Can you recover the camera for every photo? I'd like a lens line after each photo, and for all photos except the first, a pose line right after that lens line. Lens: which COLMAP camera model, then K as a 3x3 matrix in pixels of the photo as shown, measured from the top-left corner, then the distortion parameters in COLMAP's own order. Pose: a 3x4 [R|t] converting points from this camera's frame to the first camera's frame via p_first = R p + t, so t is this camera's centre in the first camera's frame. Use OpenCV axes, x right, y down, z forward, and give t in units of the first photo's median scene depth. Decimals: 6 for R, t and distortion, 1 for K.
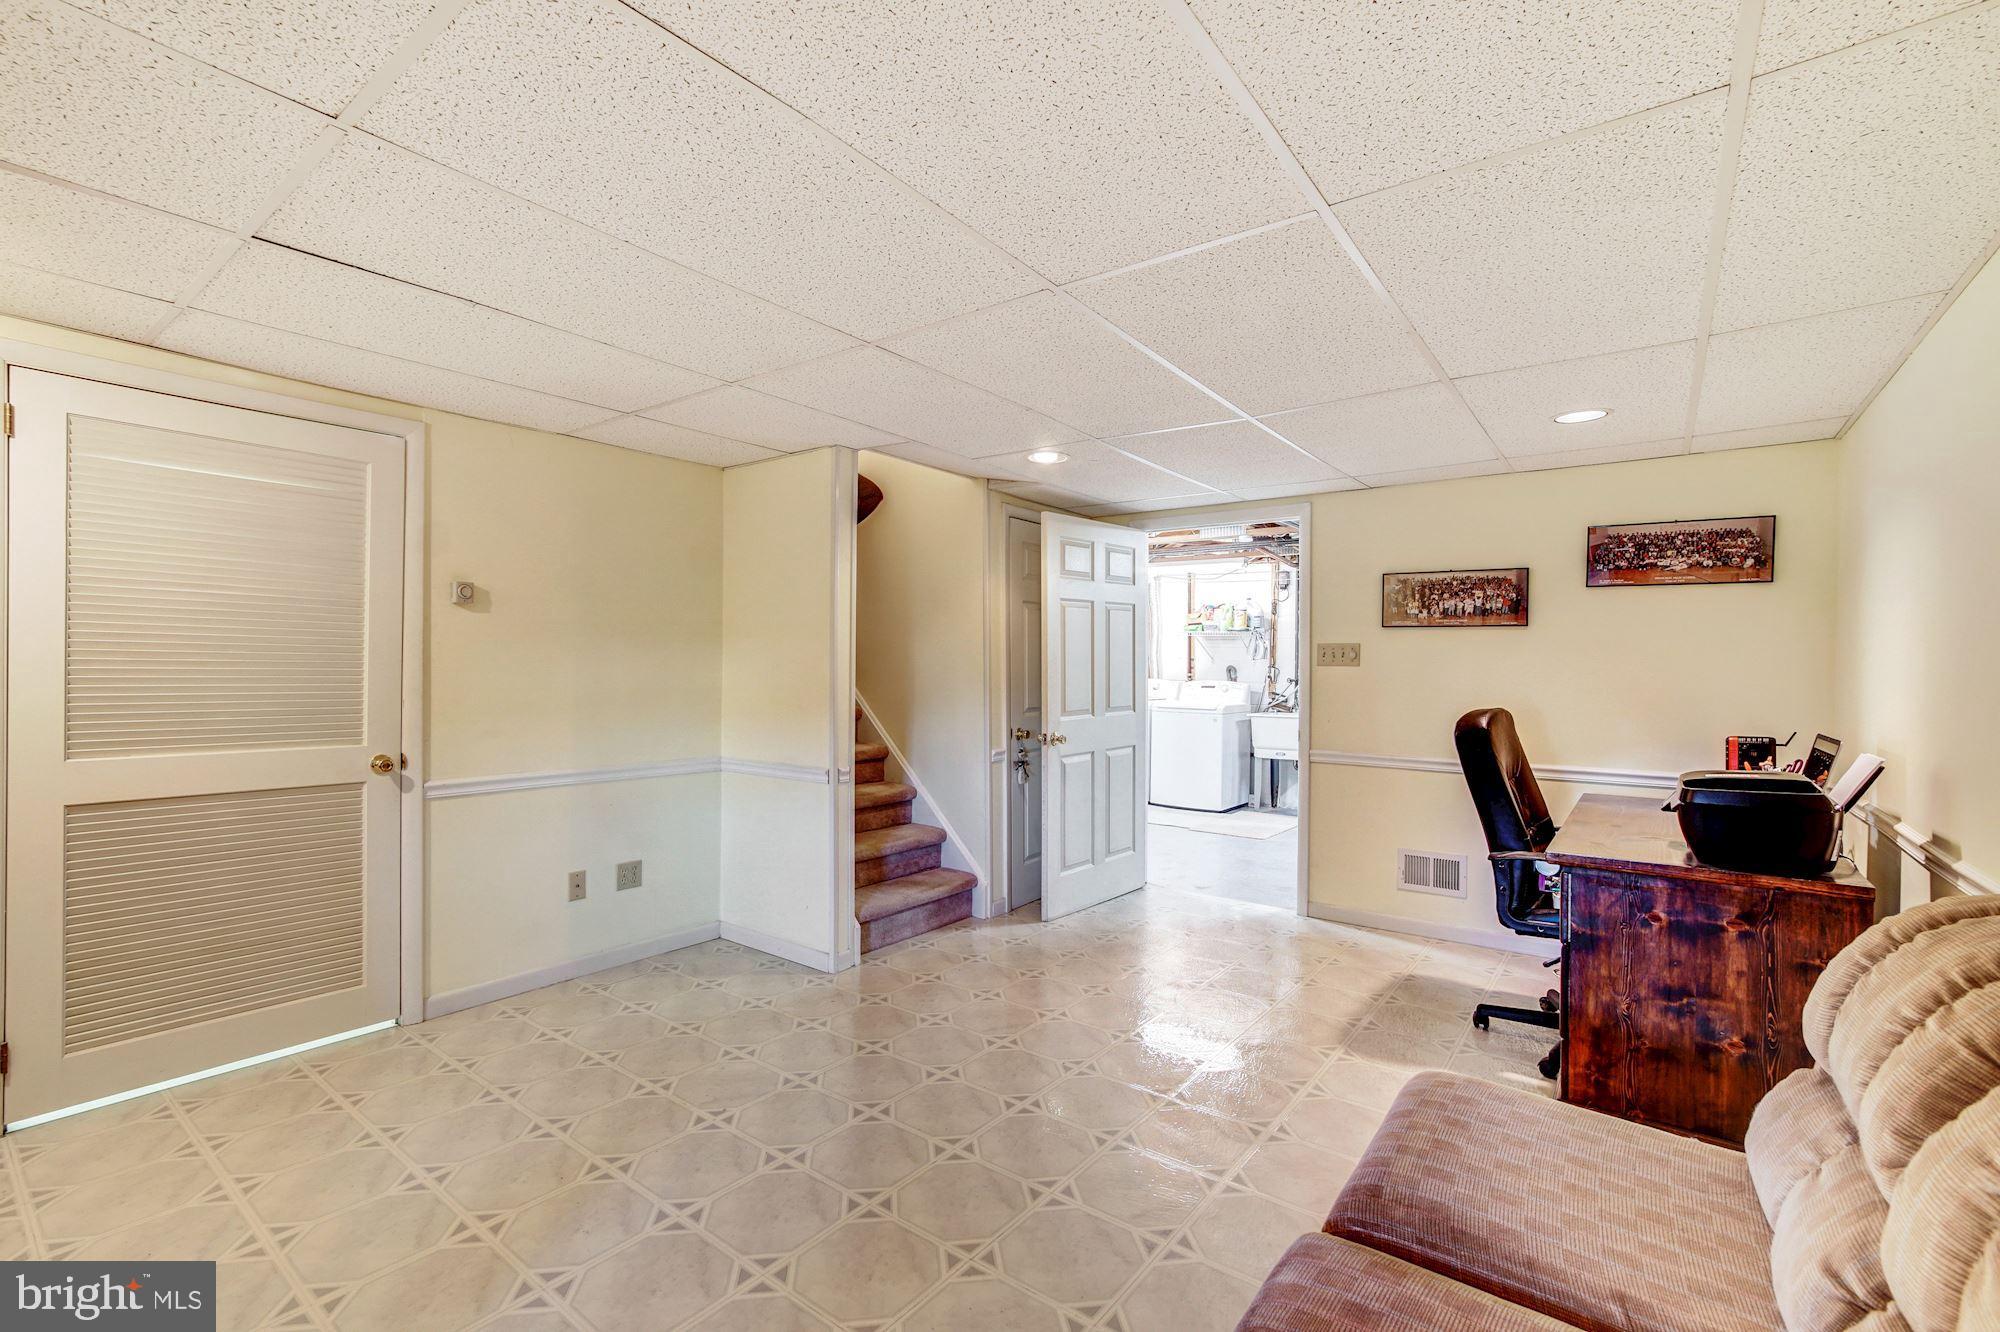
lens RADIAL K [[878.3, 0, 1002.7], [0, 878.3, 664.1], [0, 0, 1]] dist [-0.010791, -0.000099]
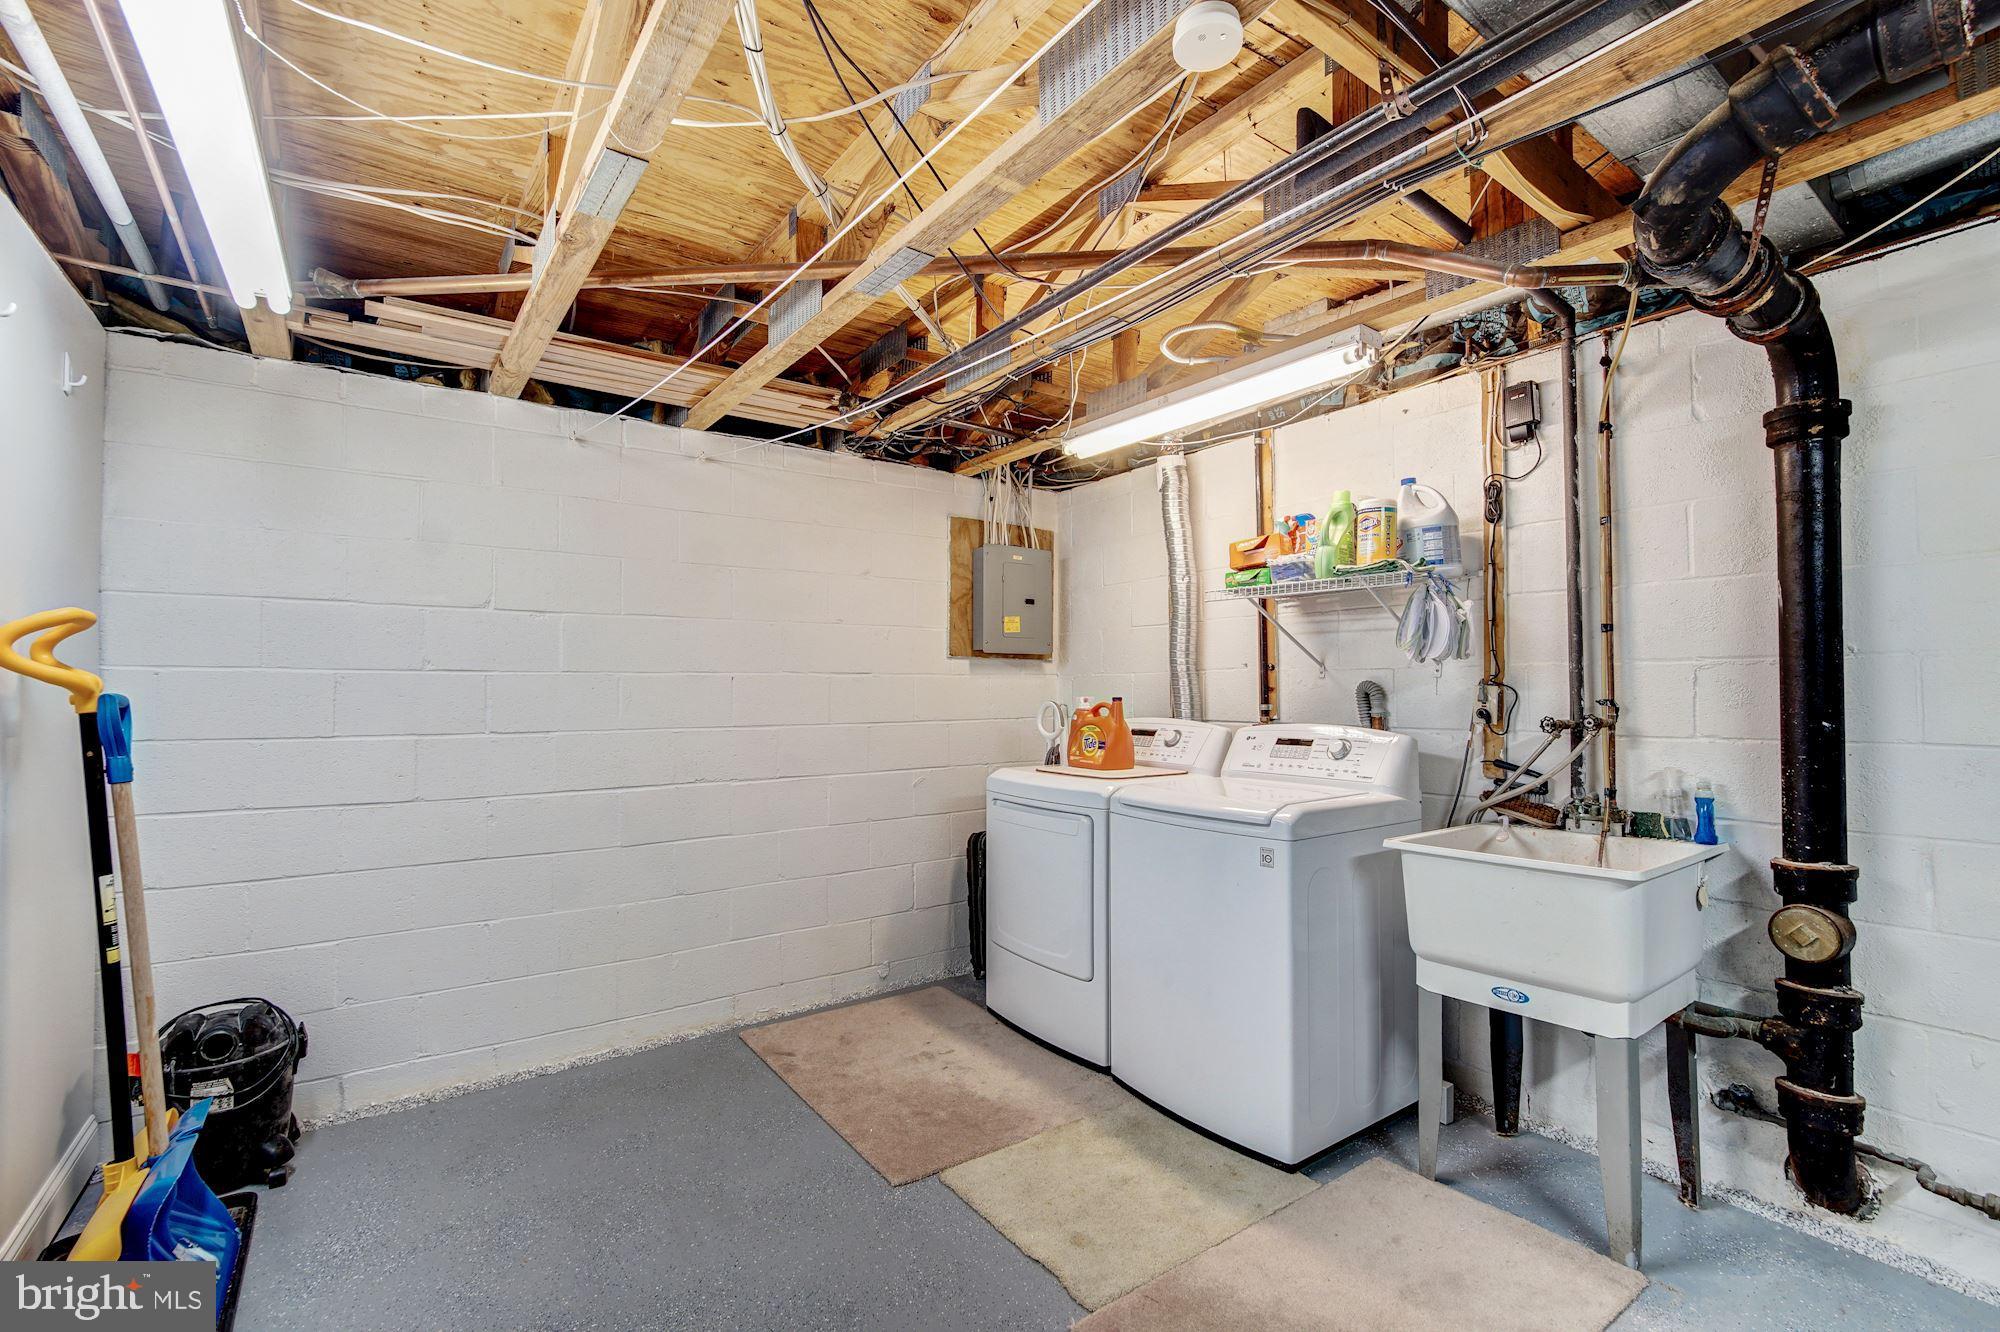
lens RADIAL K [[878.3, 0, 998.9], [0, 878.3, 667.6], [0, 0, 1]] dist [-0.010791, -0.000099]
pose [[0.956912, -0.020414, -0.289658, 0.227512], [0.010211, 0.999274, -0.036694, 0.007863], [0.290197, 0.032155, 0.956427, 0.640628]]
